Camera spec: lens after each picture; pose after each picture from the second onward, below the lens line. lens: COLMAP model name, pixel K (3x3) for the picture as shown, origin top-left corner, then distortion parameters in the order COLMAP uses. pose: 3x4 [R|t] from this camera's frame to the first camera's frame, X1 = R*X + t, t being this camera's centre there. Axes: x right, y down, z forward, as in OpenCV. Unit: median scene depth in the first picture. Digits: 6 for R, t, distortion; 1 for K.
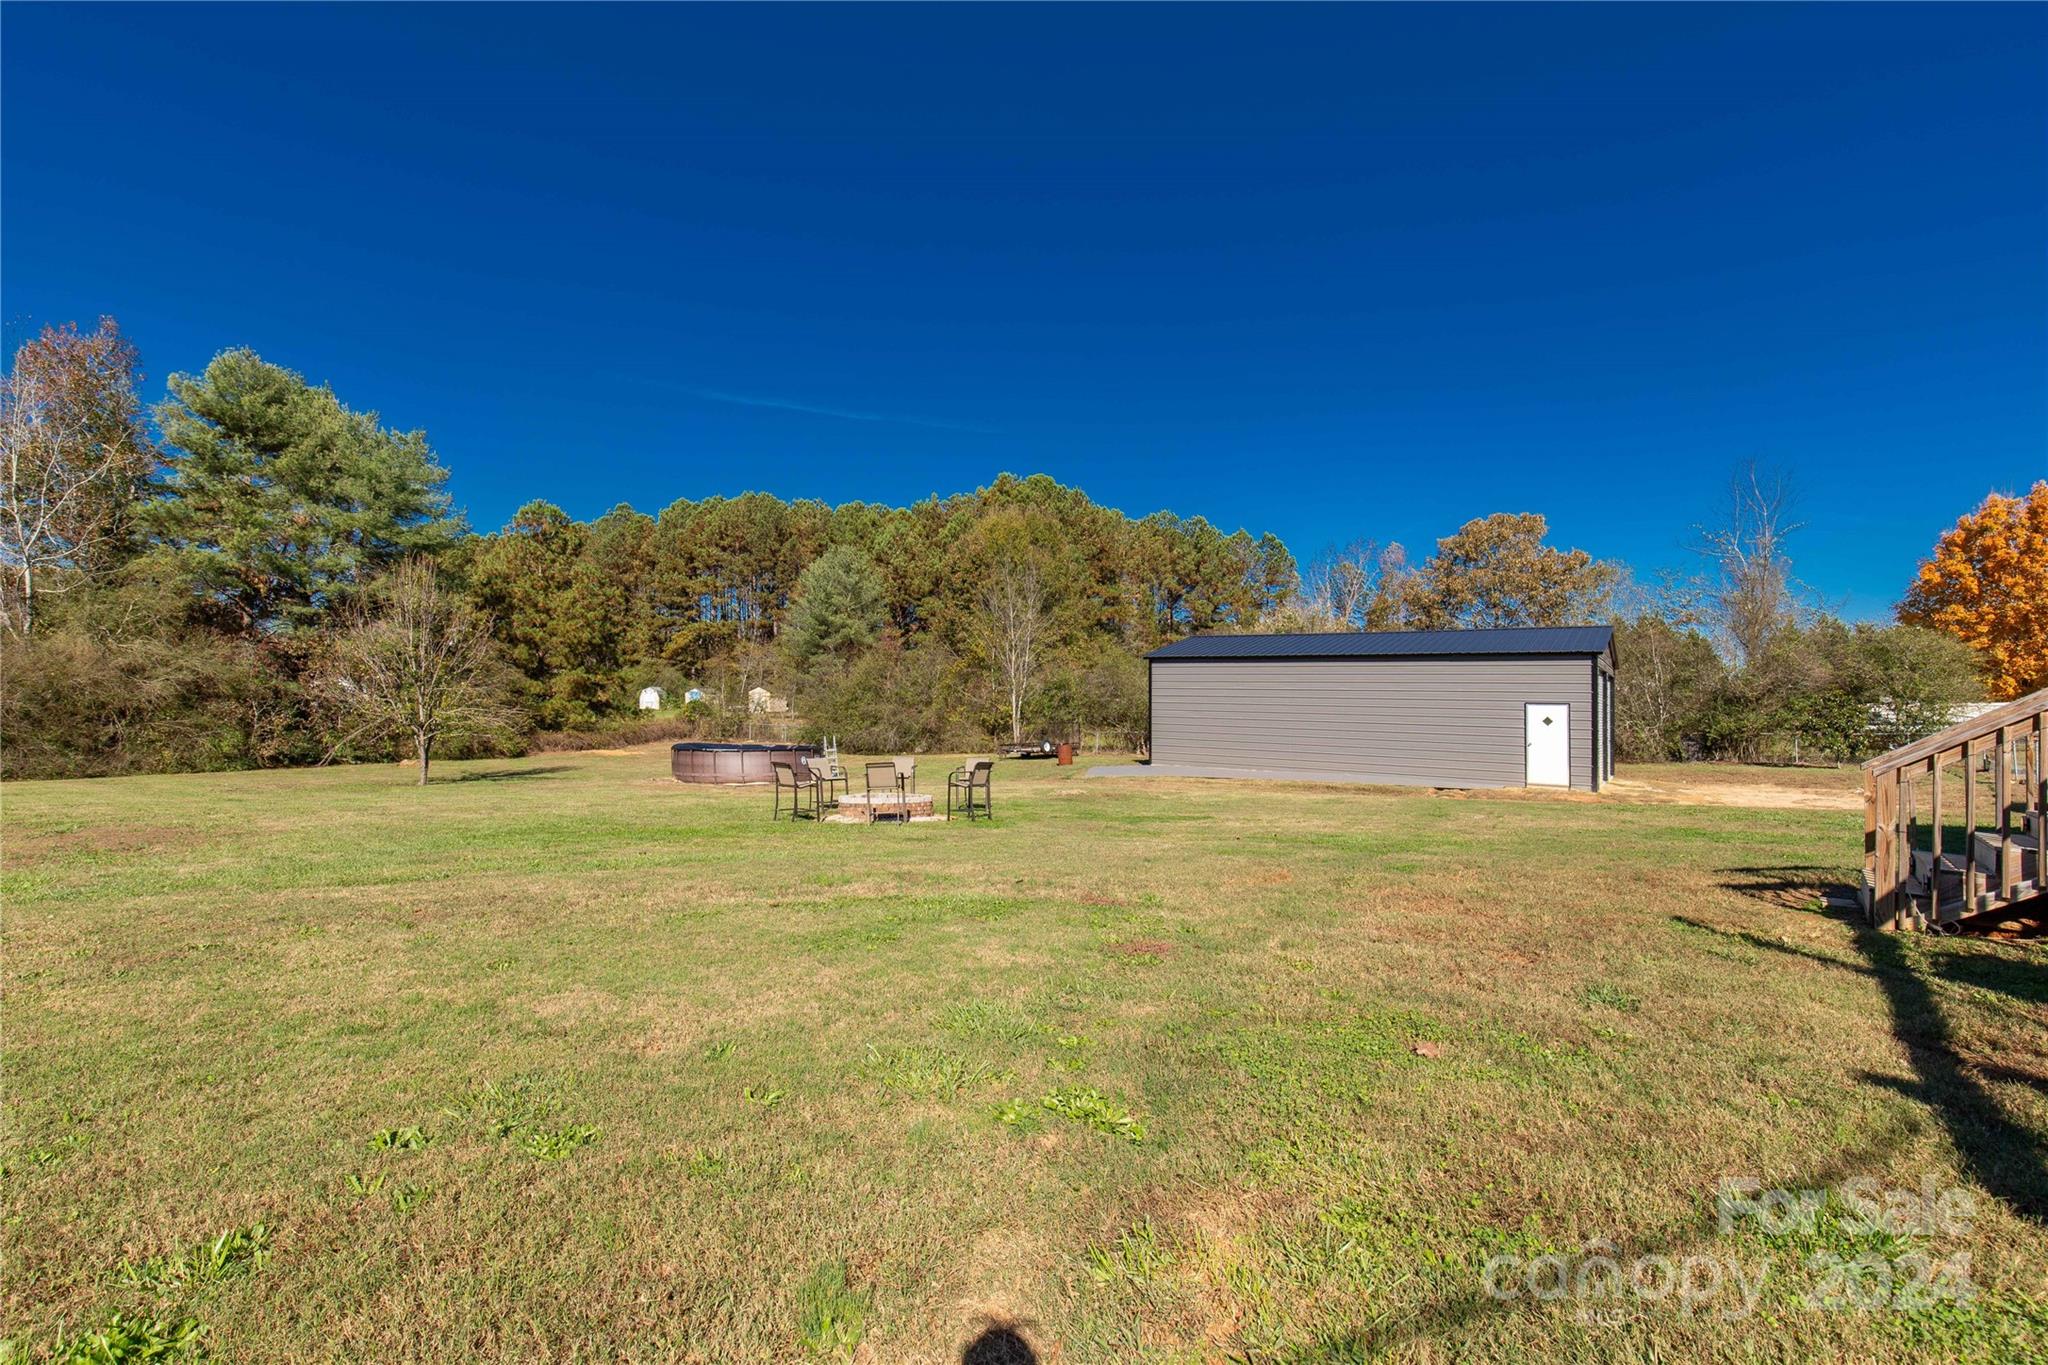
lens RADIAL K [[928.5, 0, 1020.6], [0, 928.5, 702.1], [0, 0, 1]] dist [0.007208, 0.000519]
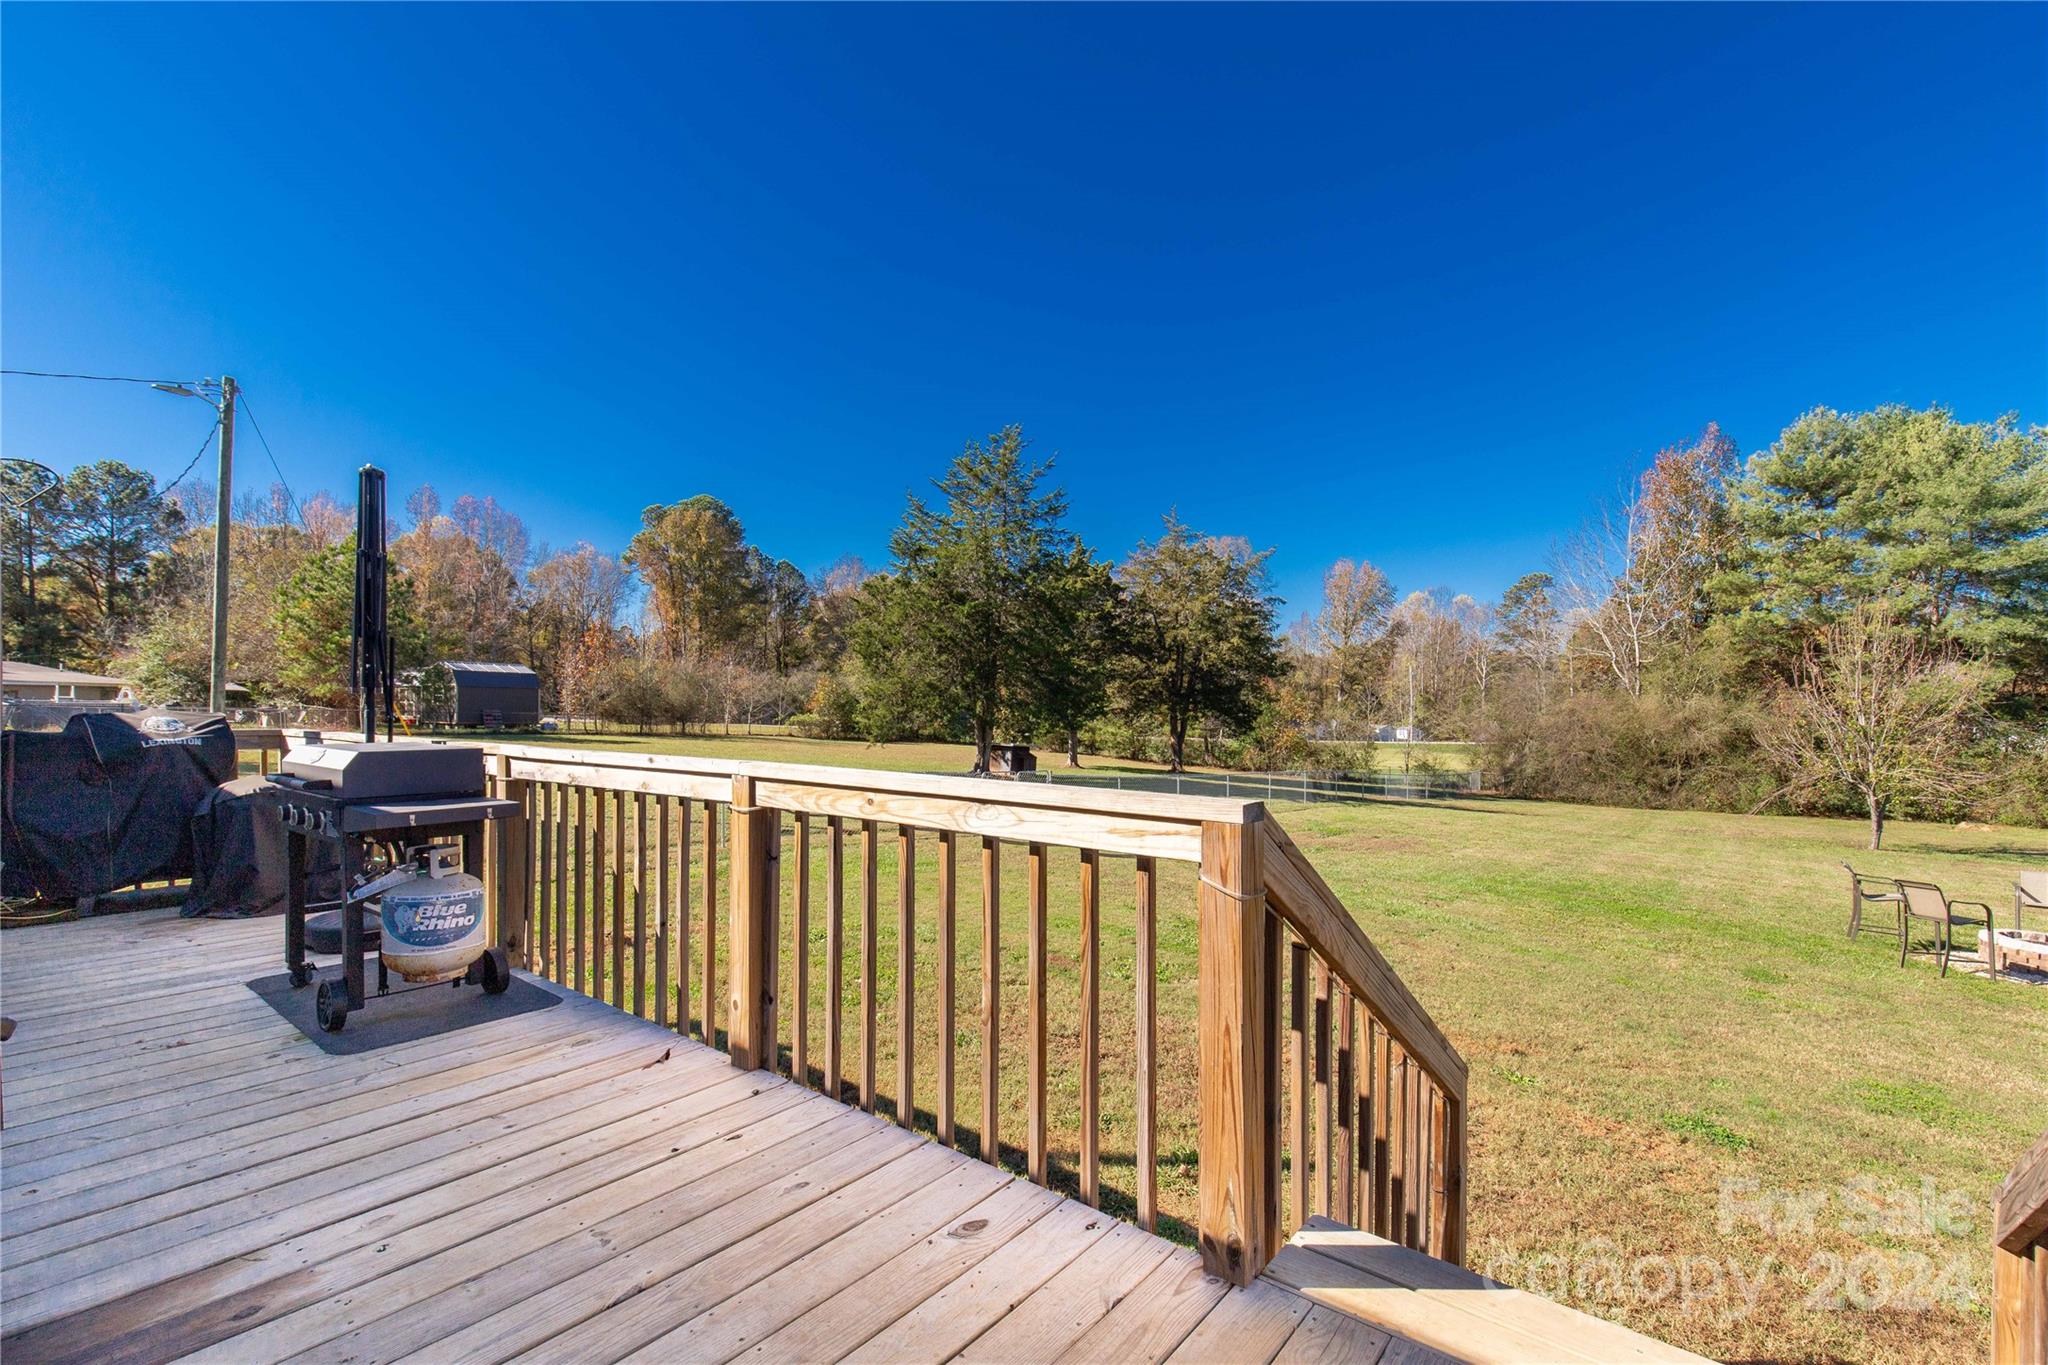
lens RADIAL K [[928.5, 0, 1020.6], [0, 928.5, 702.1], [0, 0, 1]] dist [0.007208, 0.000519]
pose [[0.007655, -0.026870, -0.999610, 0.224282], [-0.013555, 0.999544, -0.026972, -0.015628], [0.999879, 0.013756, 0.007288, 0.133149]]
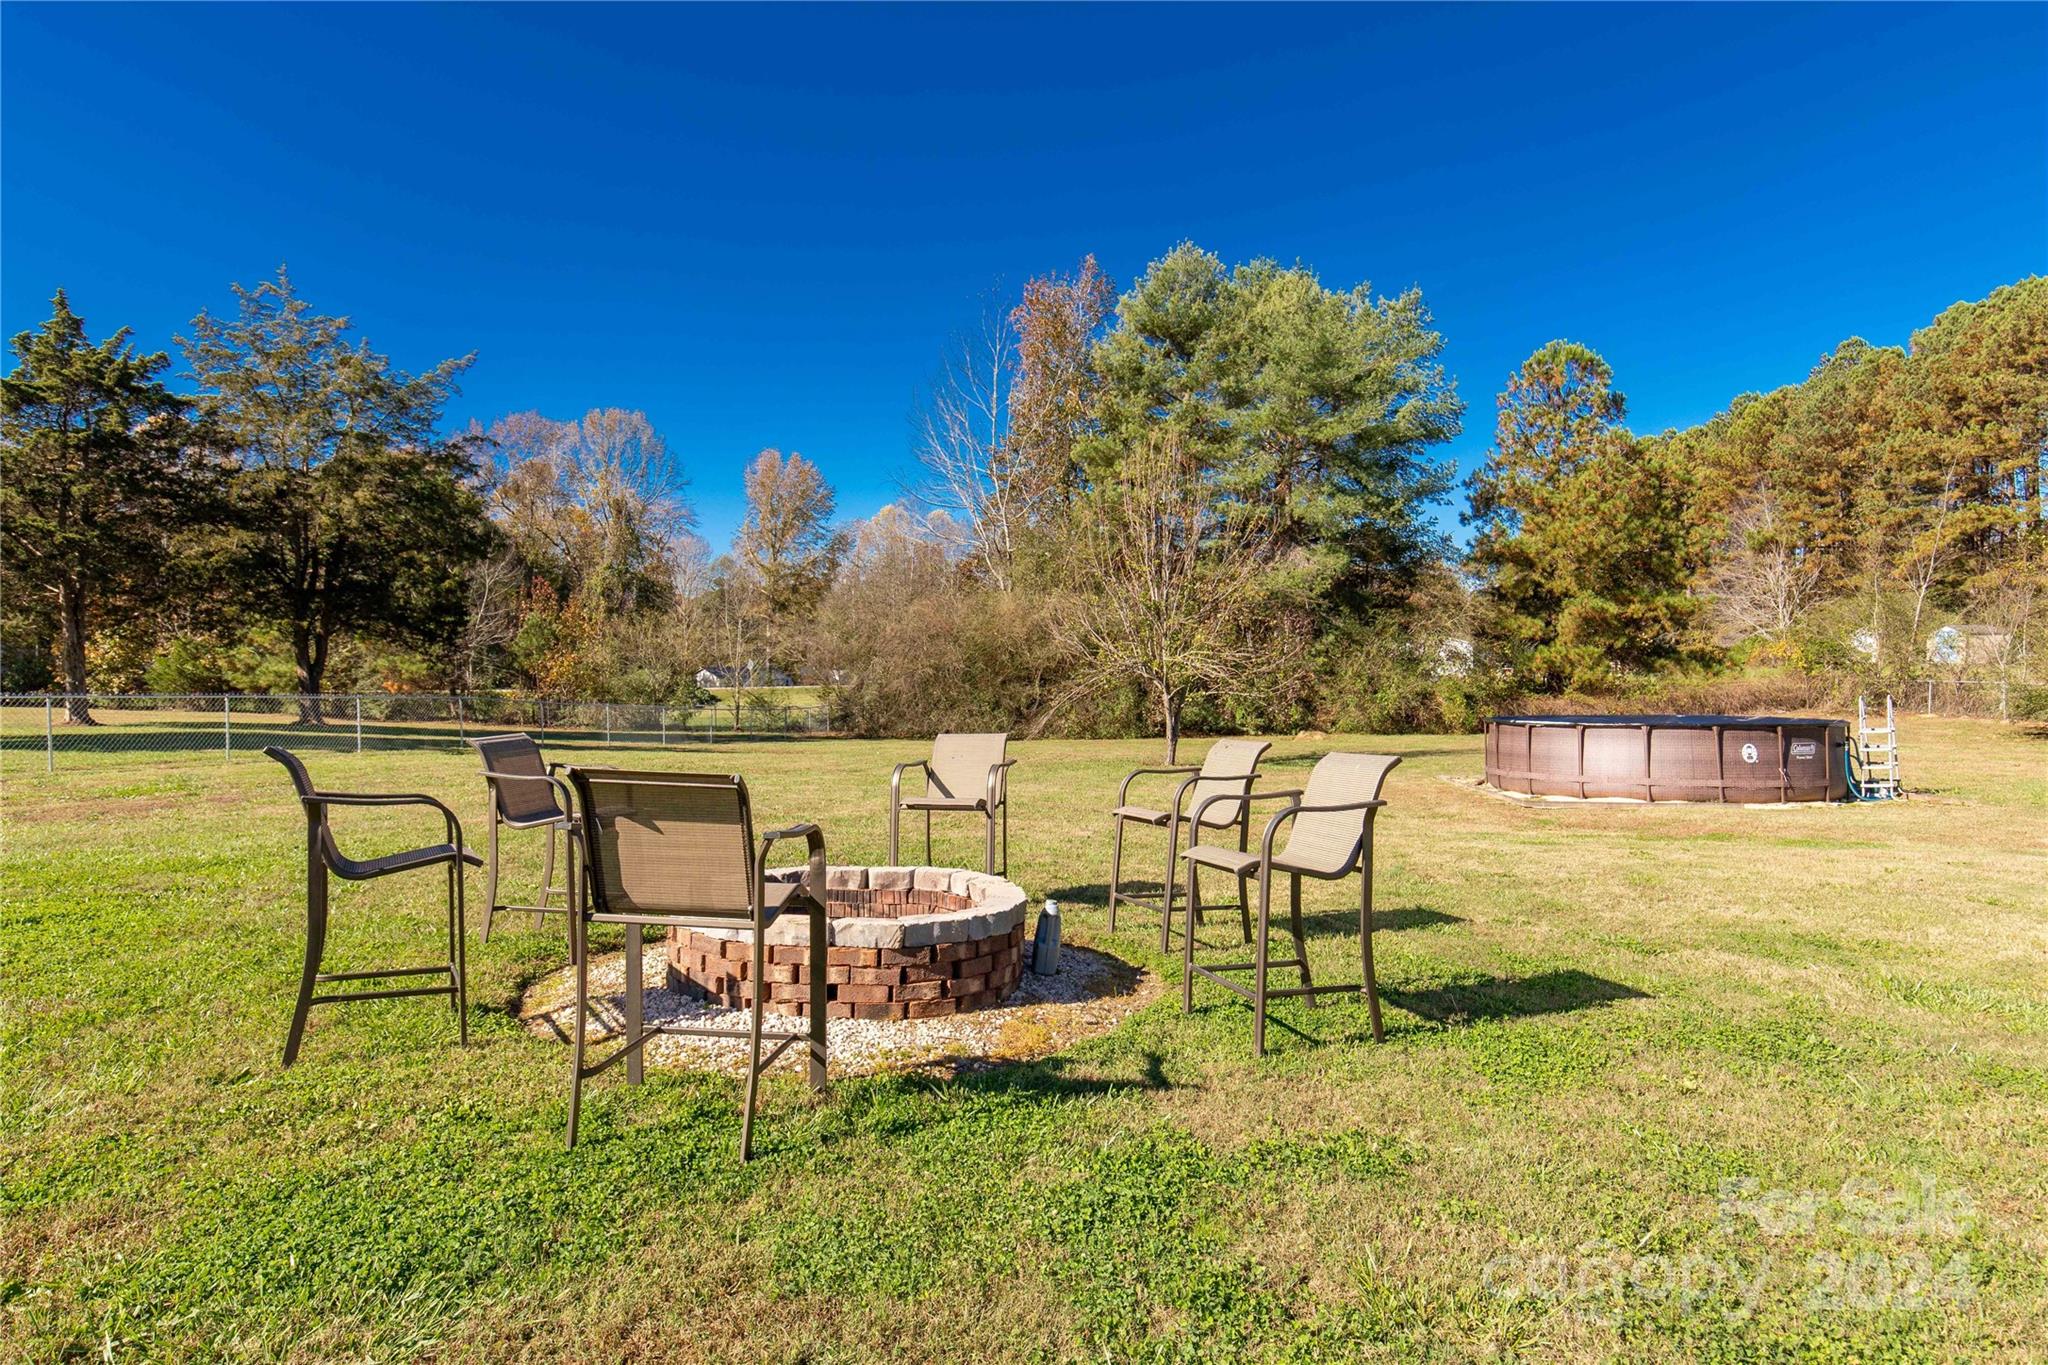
lens RADIAL K [[1199.4, 0, 1024.0], [0, 1199.4, 682.5], [0, 0, 1]] dist [-0.000216, -0.001249]
pose [[0.467255, -0.012255, -0.884038, 0.076446], [0.022085, 0.999754, -0.002186, 0.022933], [0.883847, -0.018503, 0.467410, 0.411300]]
